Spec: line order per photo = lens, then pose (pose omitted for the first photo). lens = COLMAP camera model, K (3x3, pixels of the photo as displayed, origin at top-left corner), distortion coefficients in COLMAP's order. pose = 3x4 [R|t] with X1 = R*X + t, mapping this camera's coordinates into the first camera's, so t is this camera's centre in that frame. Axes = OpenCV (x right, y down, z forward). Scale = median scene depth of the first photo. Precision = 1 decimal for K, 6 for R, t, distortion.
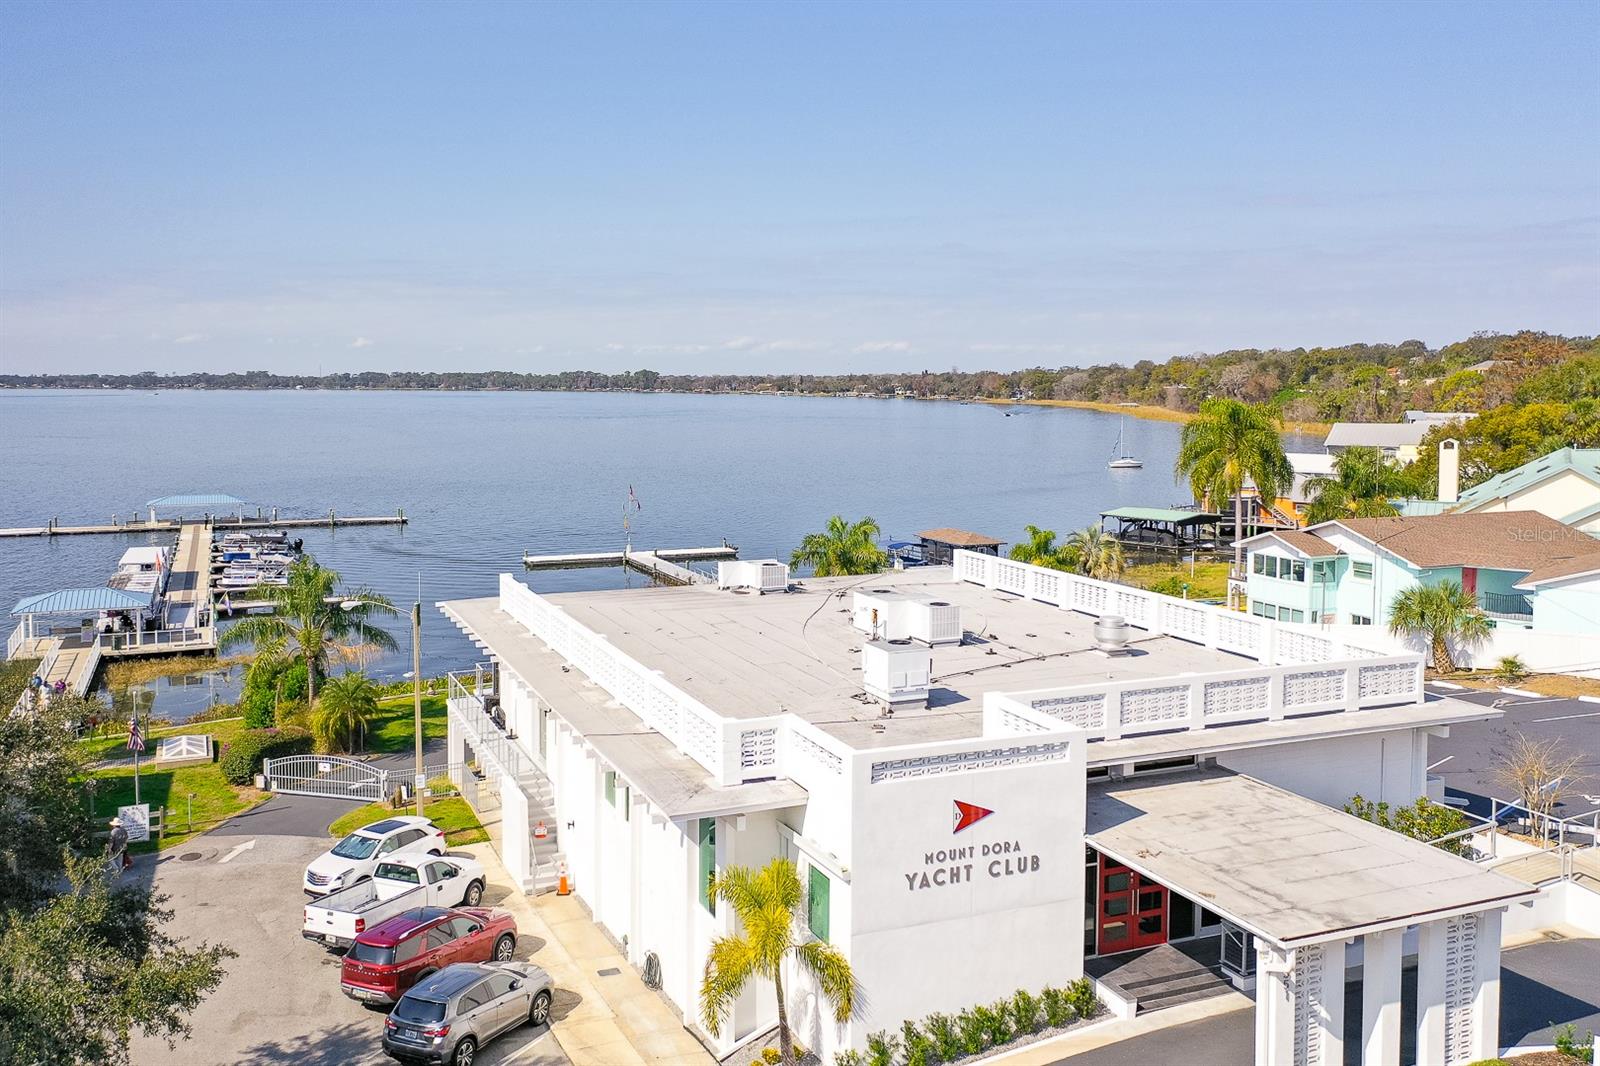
lens RADIAL K [[1300.2, 0, 756.5], [0, 1300.2, 423.4], [0, 0, 1]] dist [0.007679, 0.000143]
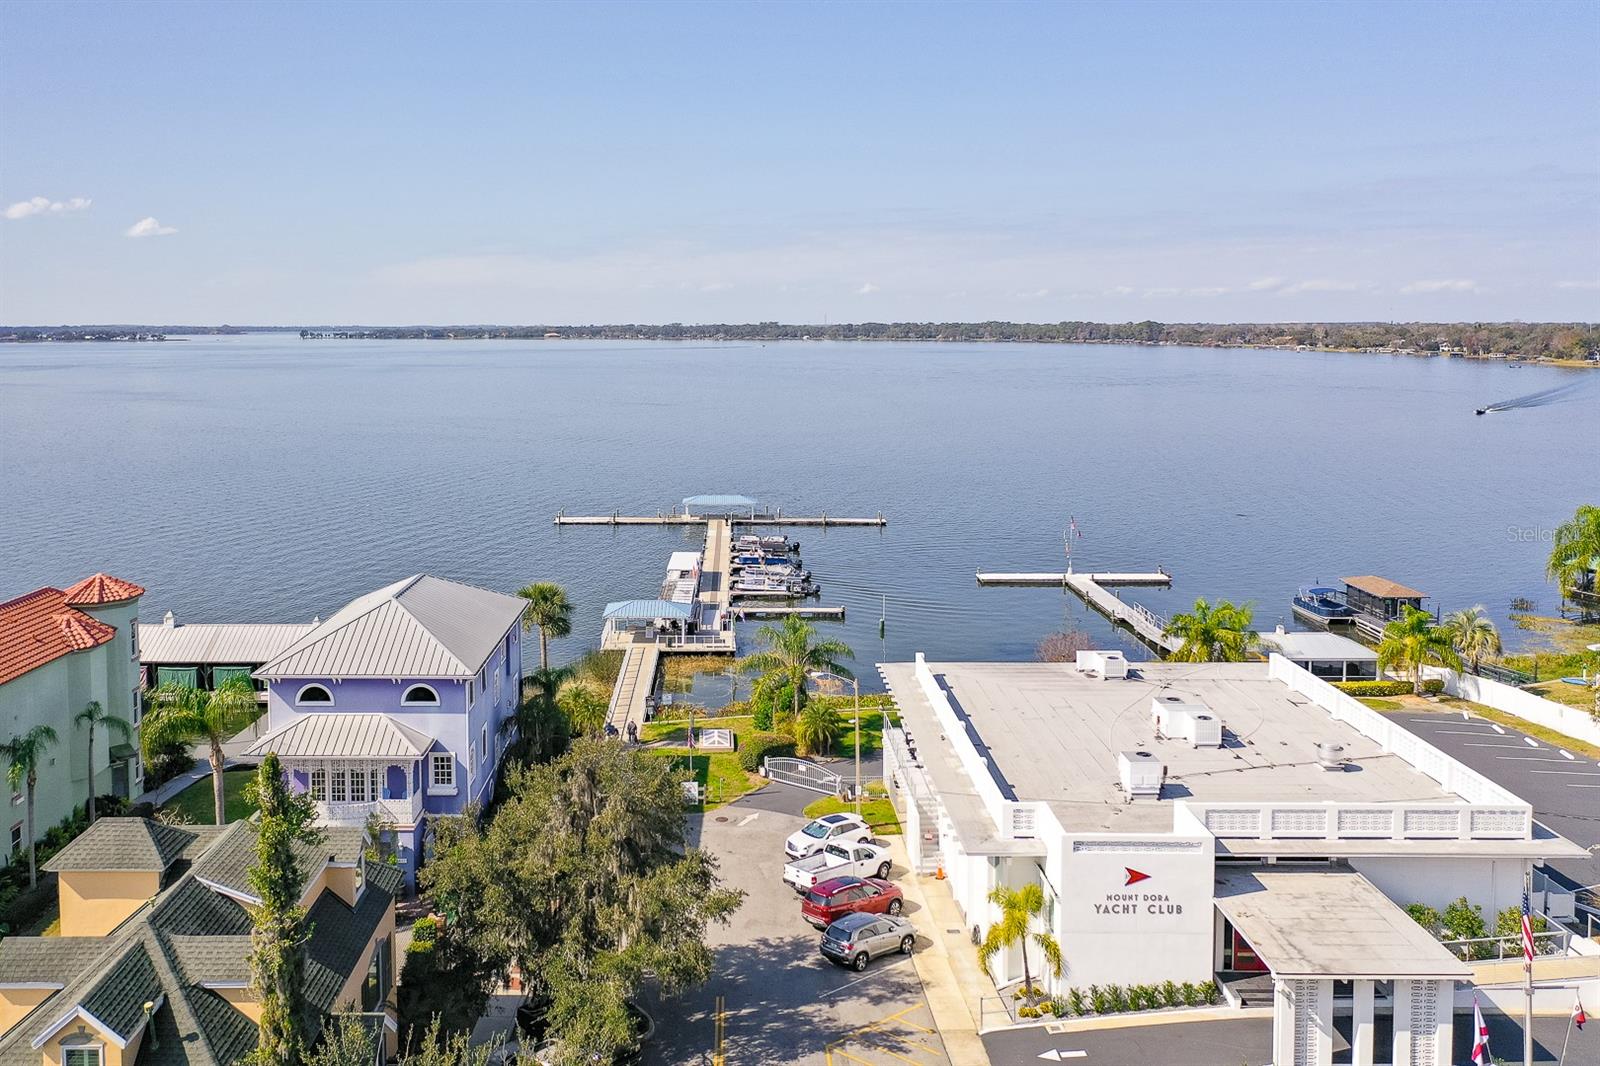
lens RADIAL K [[1300.2, 0, 756.5], [0, 1300.2, 423.4], [0, 0, 1]] dist [0.007679, 0.000143]
pose [[0.930389, 0.023273, -0.365835, 0.212661], [-0.011158, 0.999318, 0.035194, -0.246513], [0.366405, -0.028662, 0.930014, -0.541249]]
